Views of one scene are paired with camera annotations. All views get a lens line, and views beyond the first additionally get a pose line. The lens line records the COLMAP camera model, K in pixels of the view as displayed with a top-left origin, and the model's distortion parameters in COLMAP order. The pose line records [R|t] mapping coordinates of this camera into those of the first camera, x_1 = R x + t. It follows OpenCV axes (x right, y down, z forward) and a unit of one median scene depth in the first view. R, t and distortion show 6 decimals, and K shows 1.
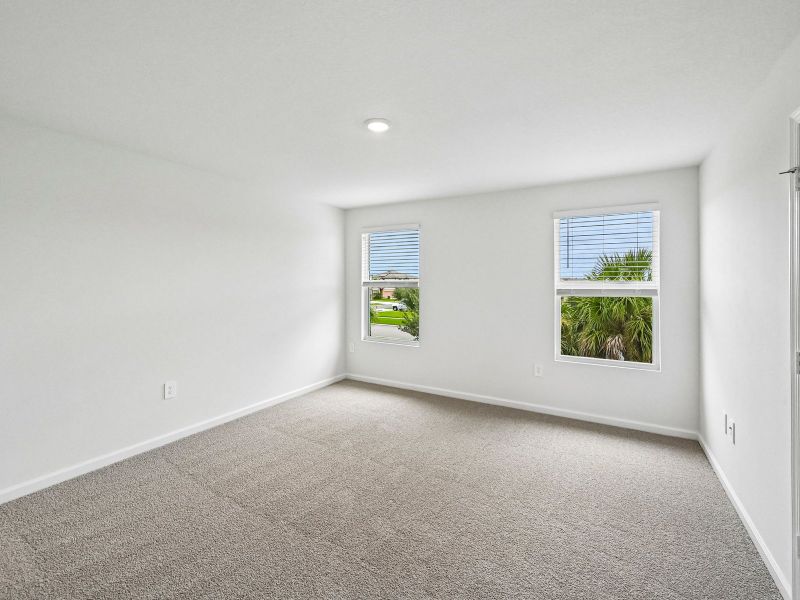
lens RADIAL K [[358.8, 0, 402.0], [0, 358.8, 287.8], [0, 0, 1]] dist [-0.003302, -0.000612]
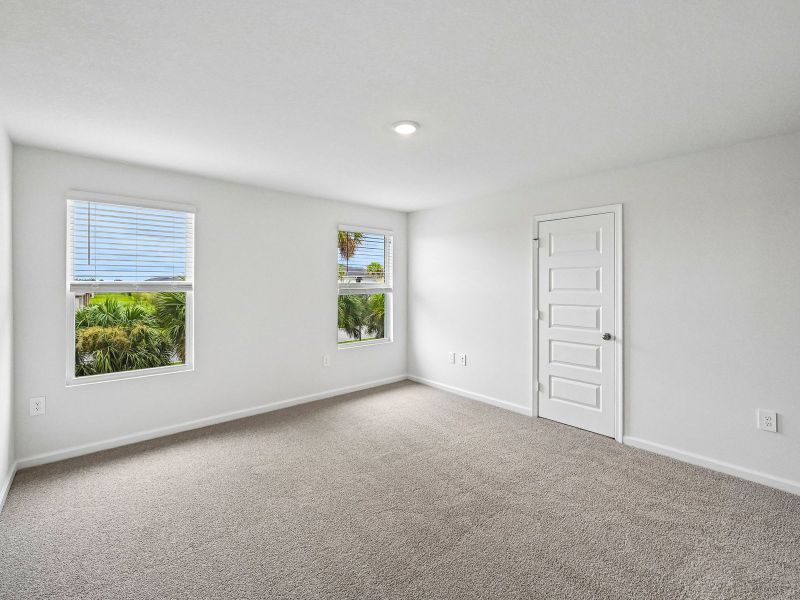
lens RADIAL K [[358.8, 0, 402.0], [0, 358.8, 287.8], [0, 0, 1]] dist [-0.003302, -0.000612]
pose [[0.308824, -0.016981, 0.950967, -0.628024], [0.009543, 0.999846, 0.014755, -0.018286], [-0.951071, 0.004519, 0.308939, 0.415161]]
